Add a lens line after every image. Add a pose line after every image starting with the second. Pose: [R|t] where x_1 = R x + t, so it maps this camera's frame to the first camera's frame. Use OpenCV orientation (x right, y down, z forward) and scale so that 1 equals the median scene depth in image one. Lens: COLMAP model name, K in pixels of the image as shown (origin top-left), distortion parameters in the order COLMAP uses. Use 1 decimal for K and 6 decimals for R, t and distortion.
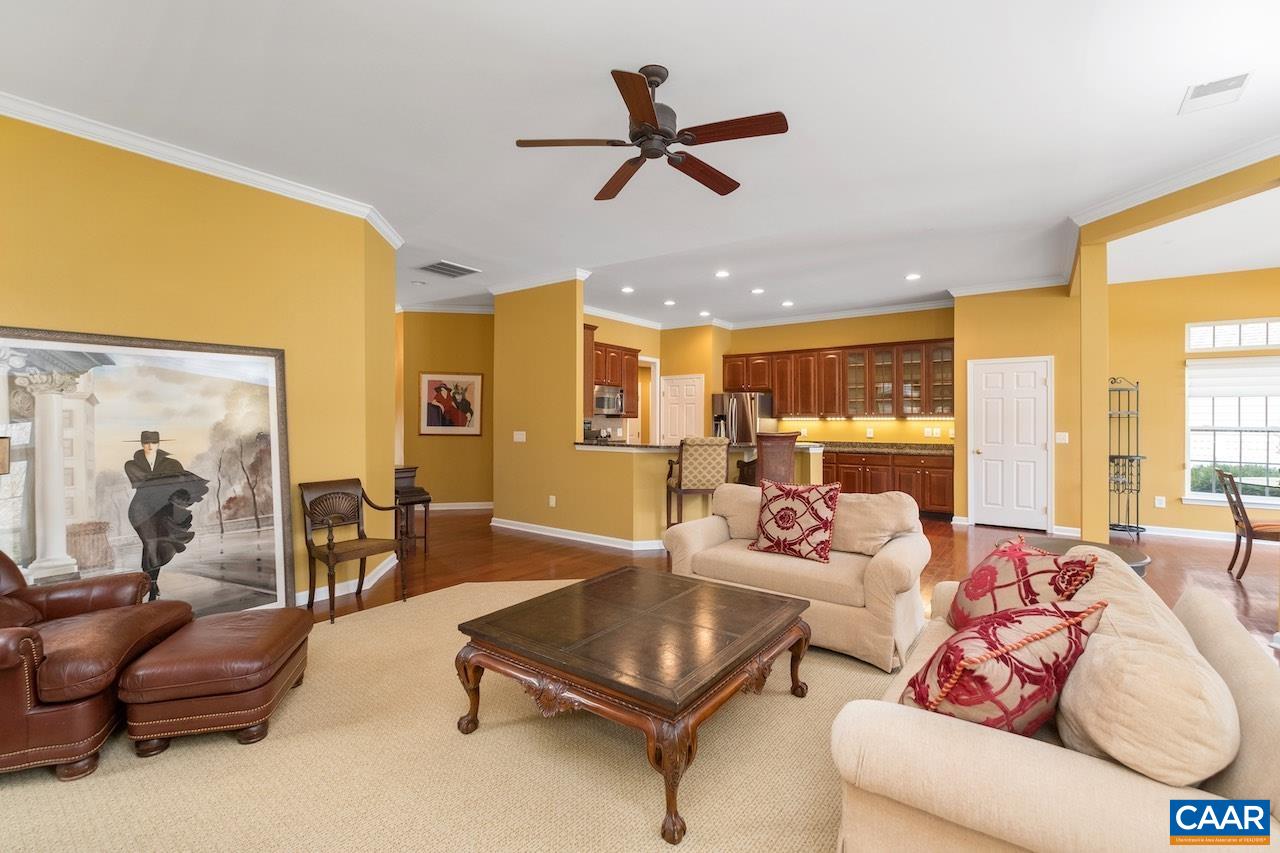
lens RADIAL K [[550.0, 0, 642.0], [0, 550.0, 415.4], [0, 0, 1]] dist [-0.013320, -0.000006]
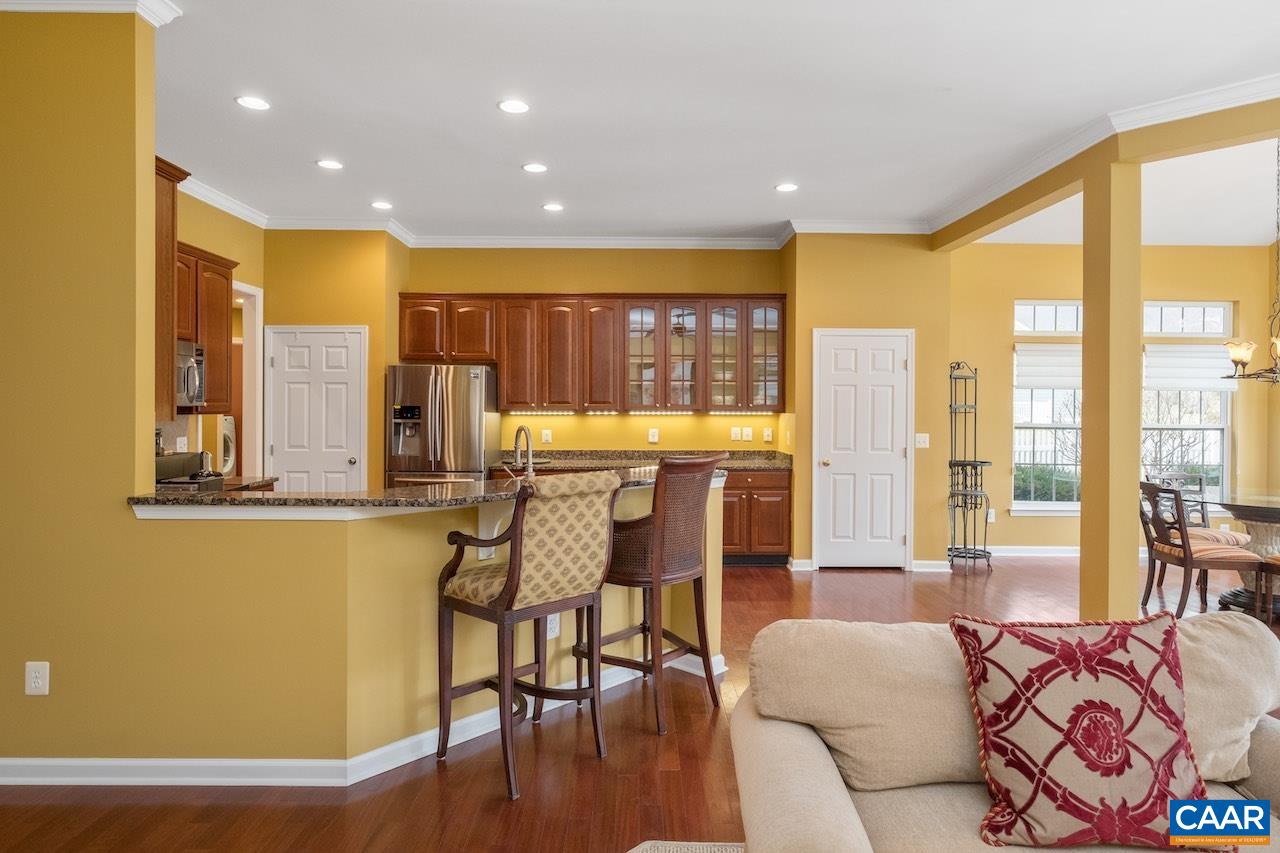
lens RADIAL K [[739.4, 0, 638.7], [0, 739.4, 407.8], [0, 0, 1]] dist [0.003817, 0.000000]
pose [[0.803464, -0.002115, 0.595349, -0.127952], [-0.007081, 0.999889, 0.013109, -0.013239], [-0.595311, -0.014748, 0.803360, 0.400188]]
